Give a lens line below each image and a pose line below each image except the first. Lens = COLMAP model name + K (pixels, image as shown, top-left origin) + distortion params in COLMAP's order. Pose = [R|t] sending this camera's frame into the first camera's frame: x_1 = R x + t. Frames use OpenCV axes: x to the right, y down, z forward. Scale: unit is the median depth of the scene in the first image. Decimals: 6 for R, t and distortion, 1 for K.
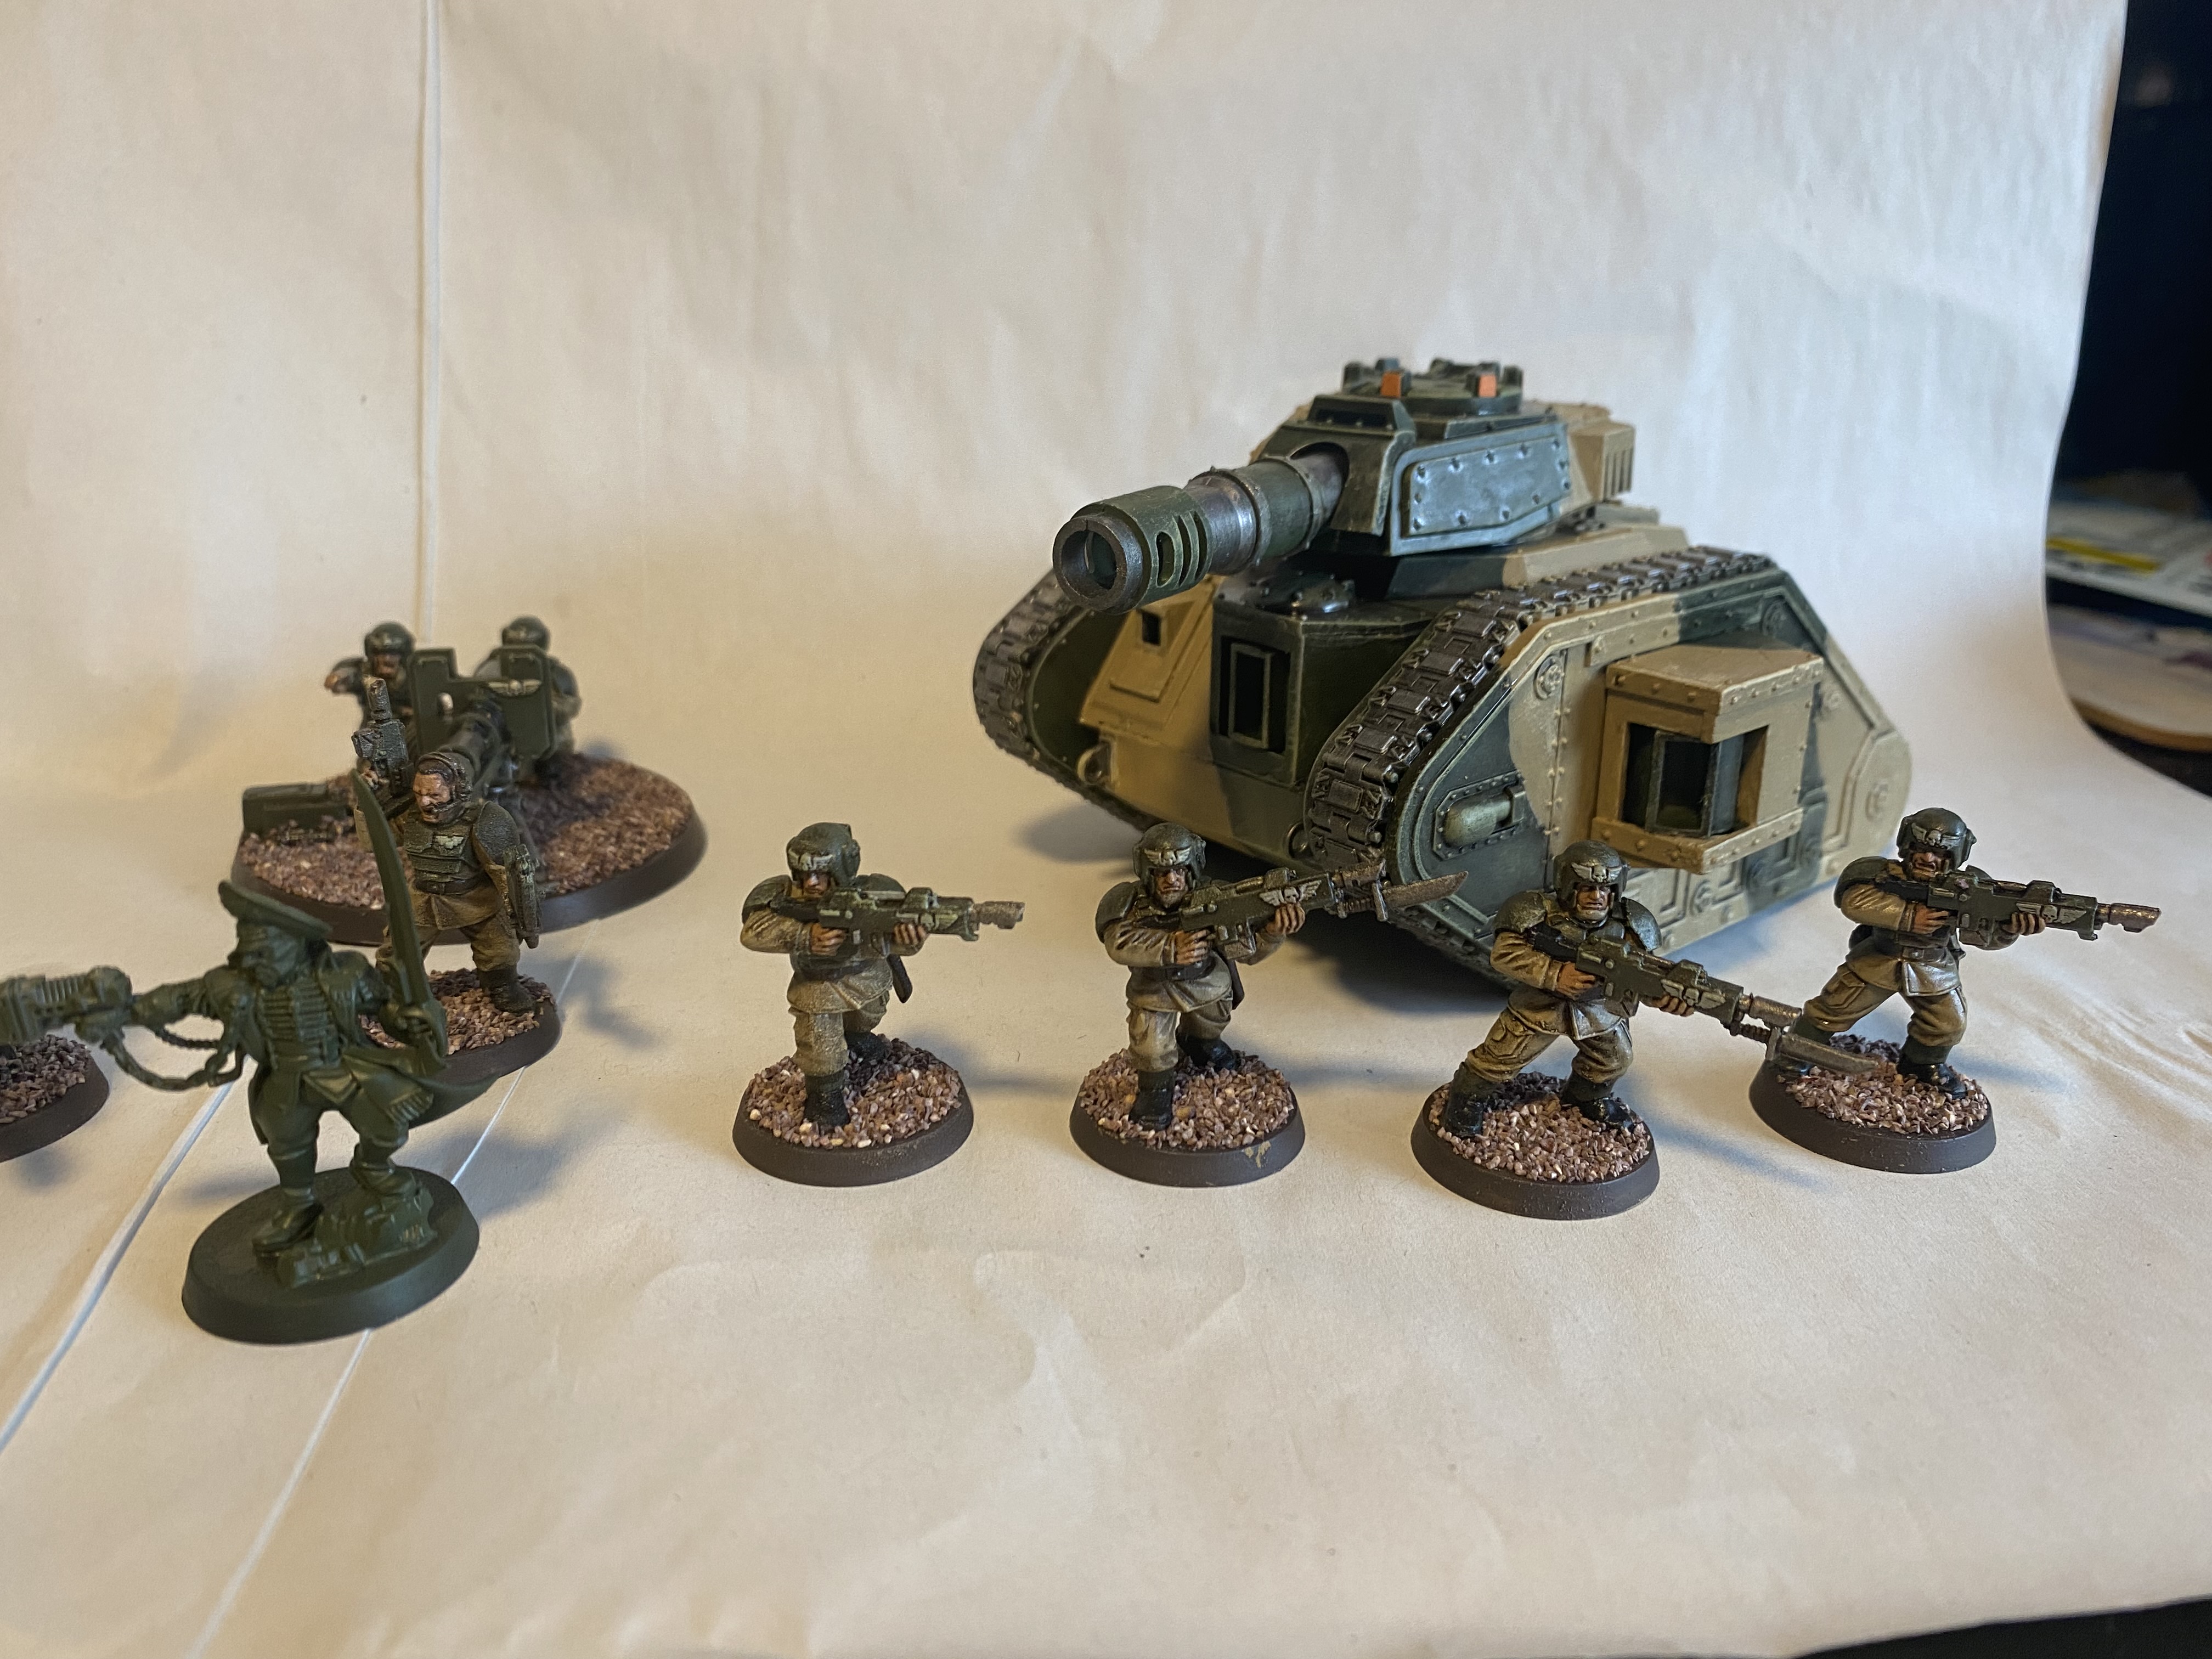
lens RADIAL K [[1685.1, 0, 1106.0], [0, 1685.1, 829.5], [0, 0, 1]] dist [0.004649, -0.000221]
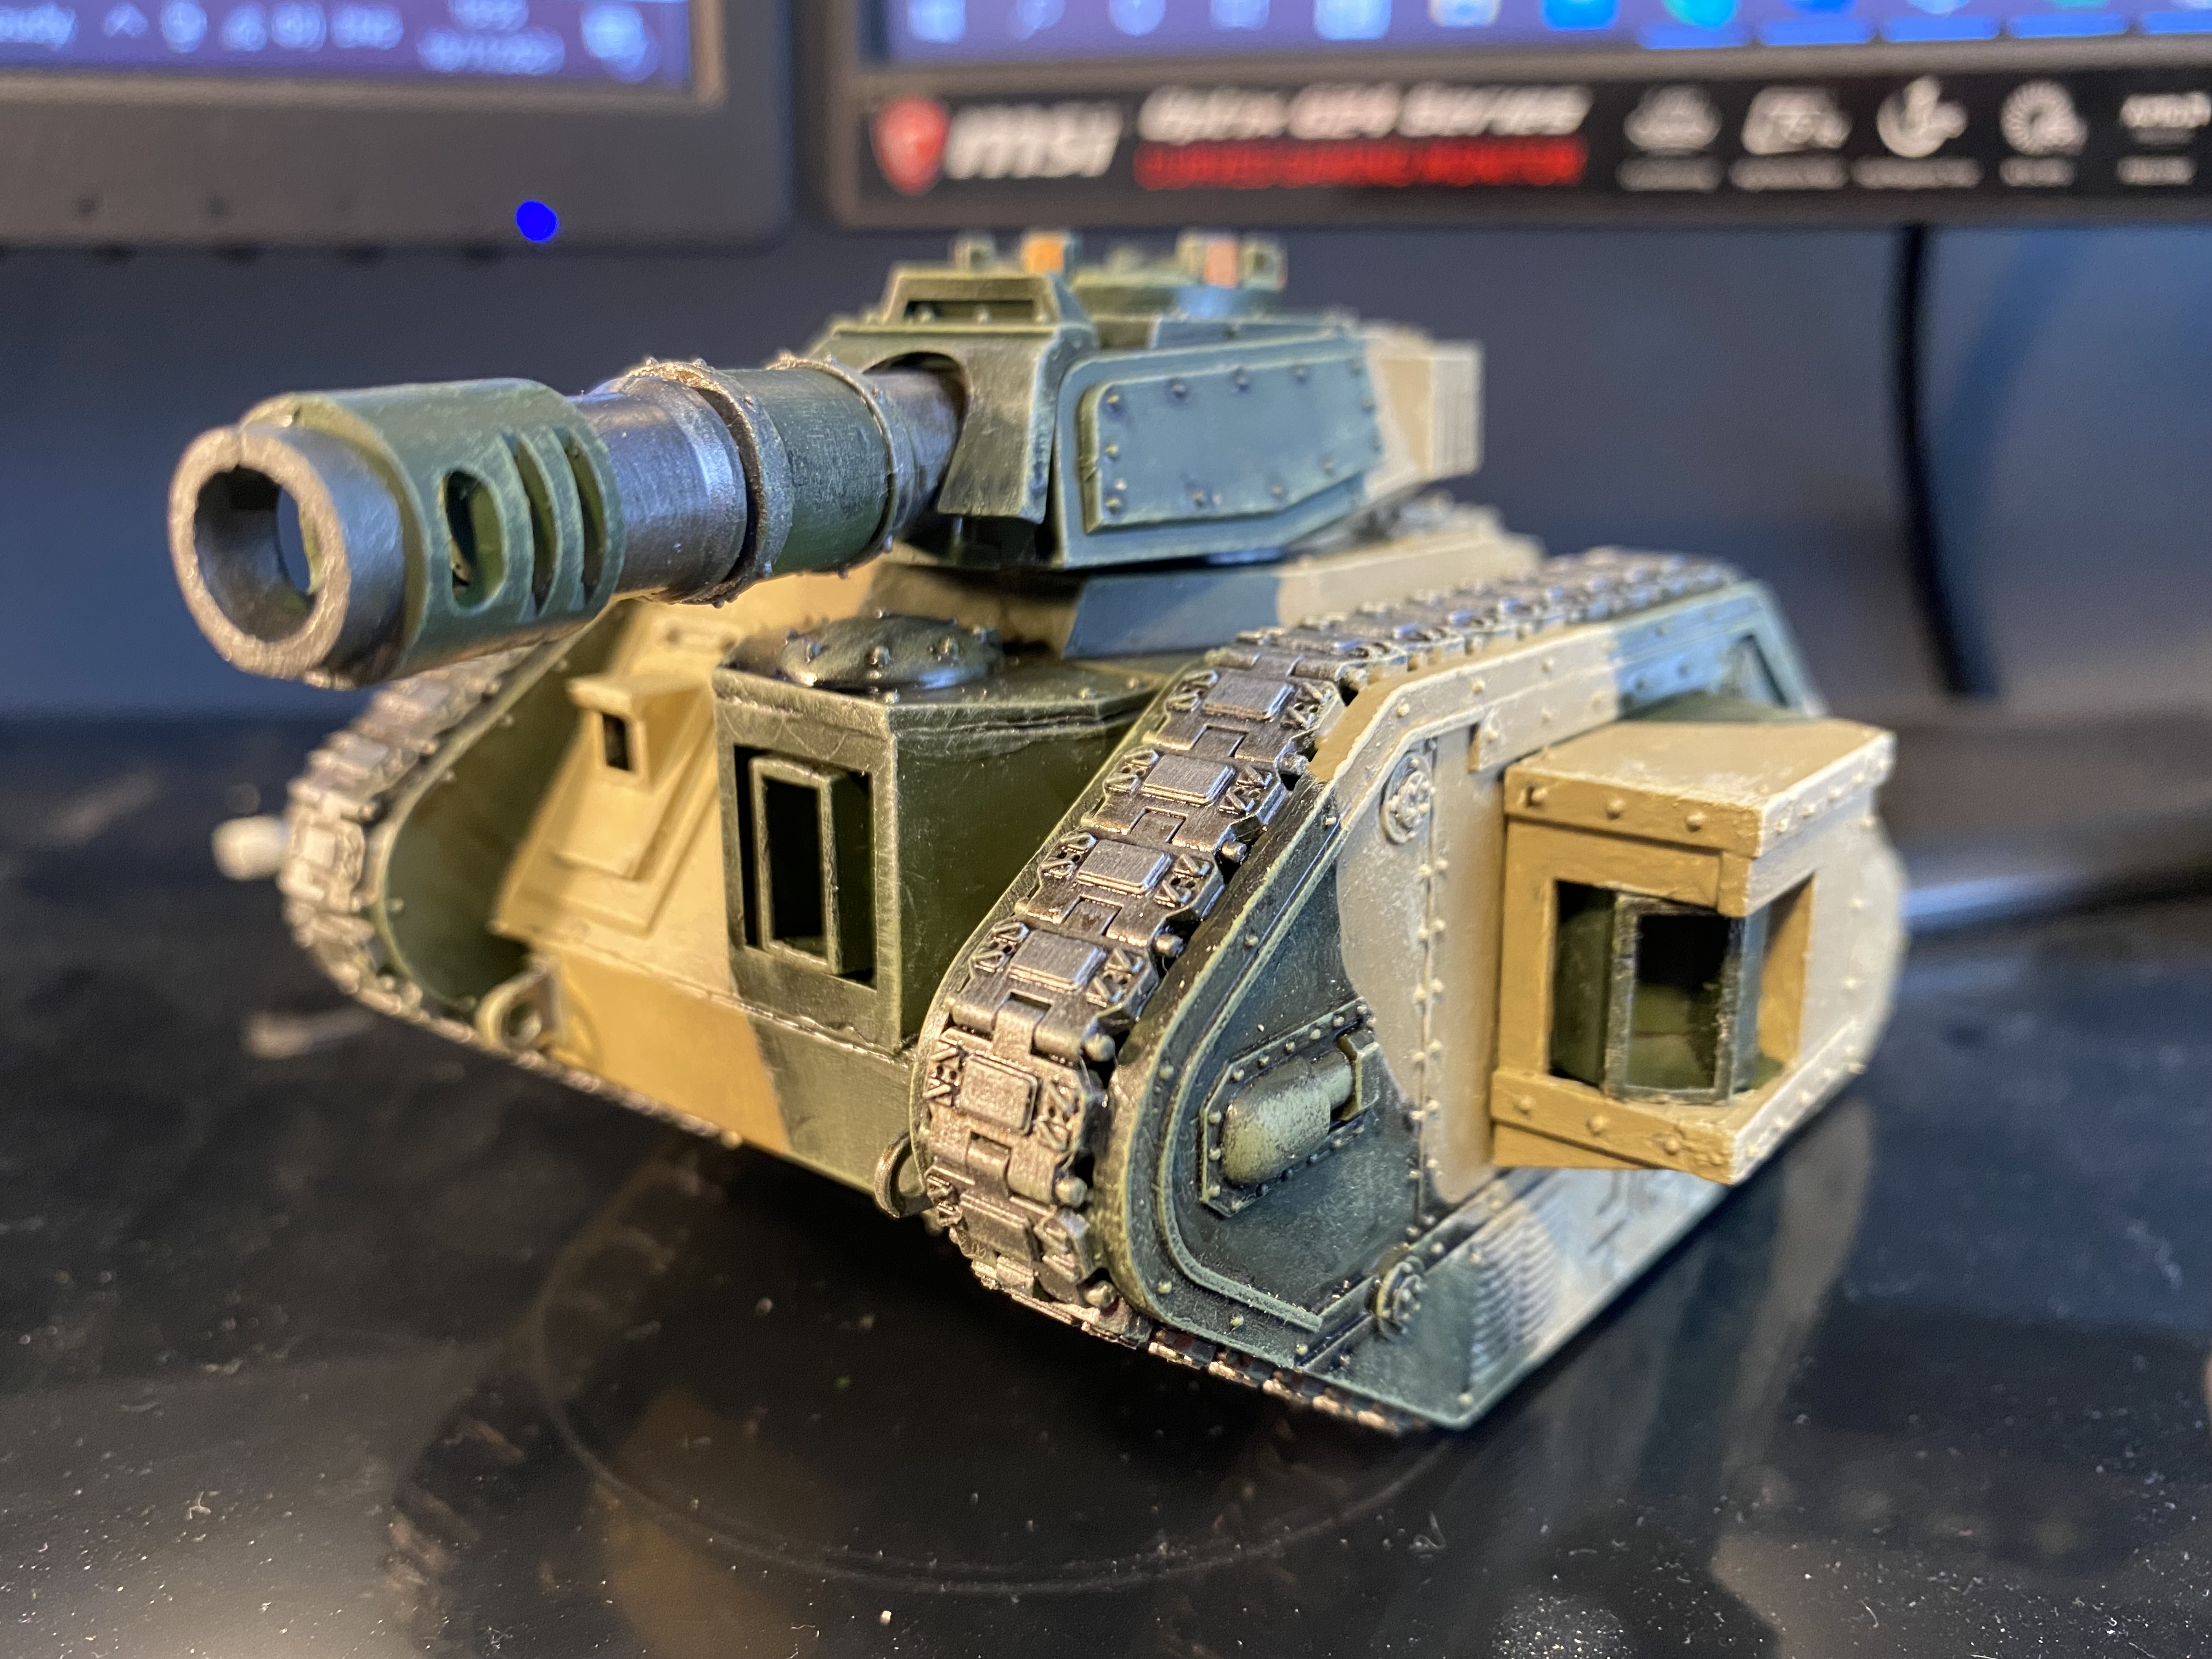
lens RADIAL K [[1933.2, 0, 1106.0], [0, 1933.2, 829.5], [0, 0, 1]] dist [0.001304, 0.000151]
pose [[0.982752, -0.053199, 0.177112, 0.079053], [0.067719, 0.994731, -0.076970, -0.043443], [-0.172084, 0.087637, 0.981176, 0.461397]]
